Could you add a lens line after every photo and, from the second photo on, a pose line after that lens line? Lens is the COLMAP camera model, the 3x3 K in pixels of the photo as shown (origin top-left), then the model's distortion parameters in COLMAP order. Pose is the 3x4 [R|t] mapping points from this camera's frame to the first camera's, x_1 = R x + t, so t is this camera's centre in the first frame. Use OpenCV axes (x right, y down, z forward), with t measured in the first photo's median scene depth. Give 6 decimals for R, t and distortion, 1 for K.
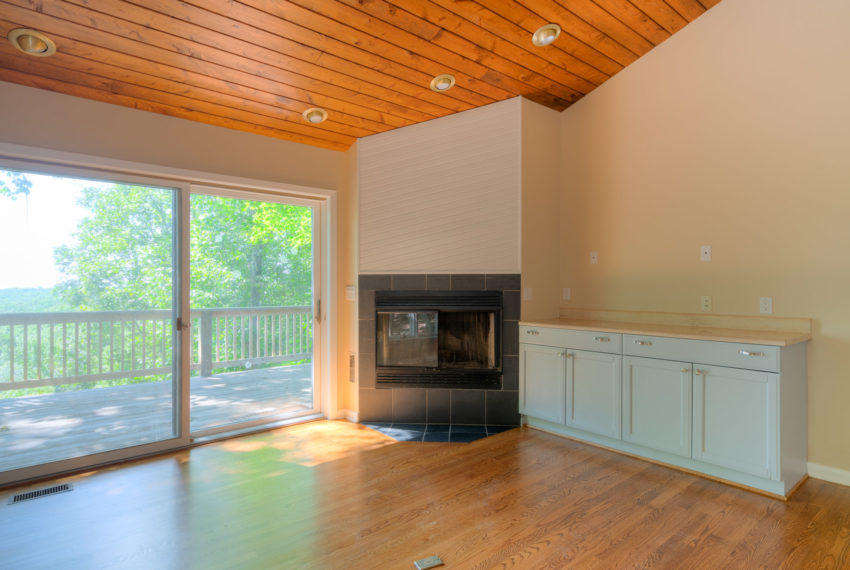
lens RADIAL K [[459.1, 0, 429.7], [0, 459.1, 284.0], [0, 0, 1]] dist [0.008802, 0.001395]
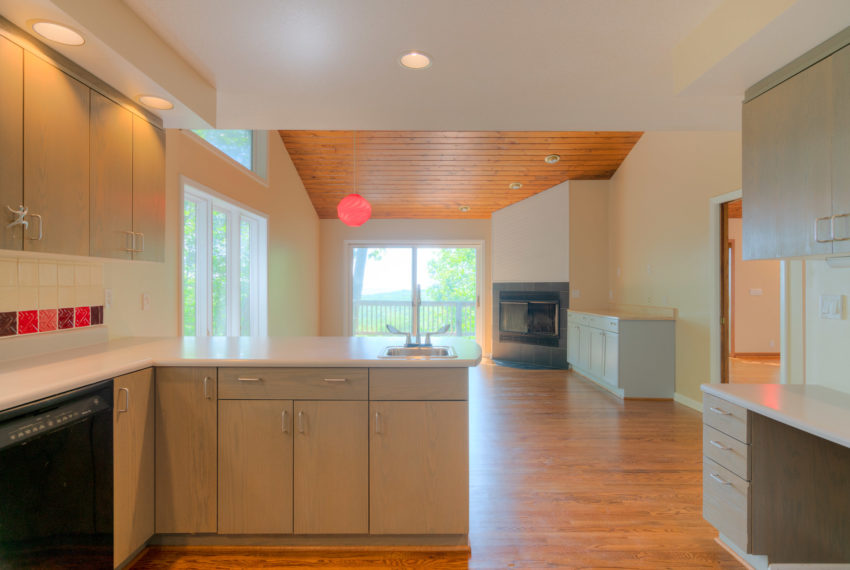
lens RADIAL K [[459.1, 0, 429.7], [0, 459.1, 284.0], [0, 0, 1]] dist [0.008802, 0.001395]
pose [[0.764292, -0.002632, -0.644864, 0.906502], [-0.001446, 0.999982, -0.005795, -0.004029], [0.644868, 0.005361, 0.764275, -0.662942]]
